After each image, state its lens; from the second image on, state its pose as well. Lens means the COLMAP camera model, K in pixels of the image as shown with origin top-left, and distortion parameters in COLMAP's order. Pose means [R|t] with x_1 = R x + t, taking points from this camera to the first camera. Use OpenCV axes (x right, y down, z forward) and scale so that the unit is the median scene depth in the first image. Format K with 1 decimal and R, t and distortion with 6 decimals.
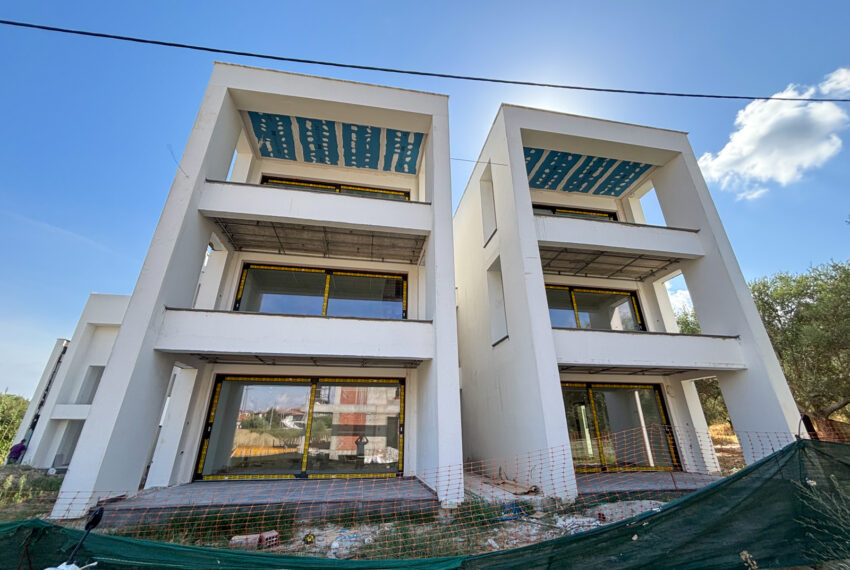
lens RADIAL K [[347.6, 0, 437.6], [0, 347.6, 283.9], [0, 0, 1]] dist [-0.001560, -0.000610]
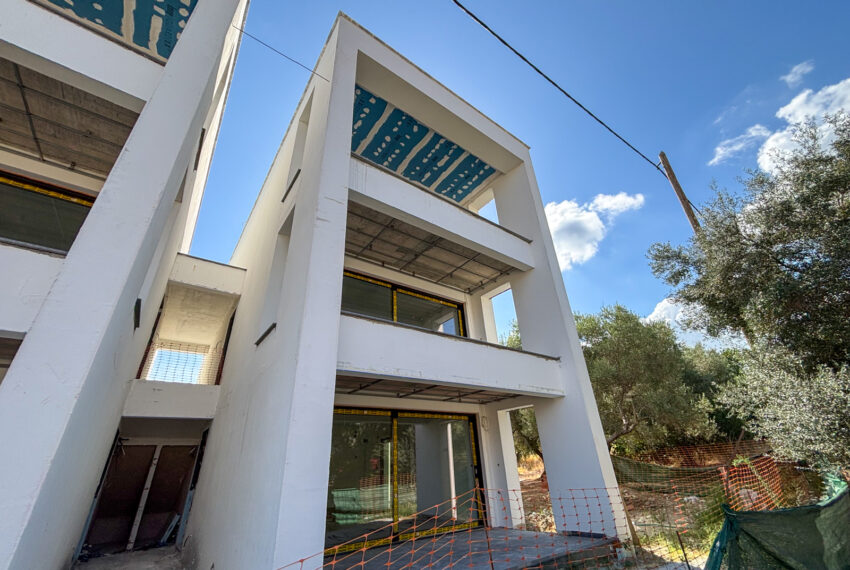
lens RADIAL K [[347.6, 0, 433.7], [0, 347.6, 269.8], [0, 0, 1]] dist [-0.001560, -0.000610]
pose [[0.894386, 0.187137, 0.406267, 0.141909], [-0.136130, 0.979070, -0.151300, 0.085711], [-0.426077, 0.080016, 0.901141, 0.254535]]
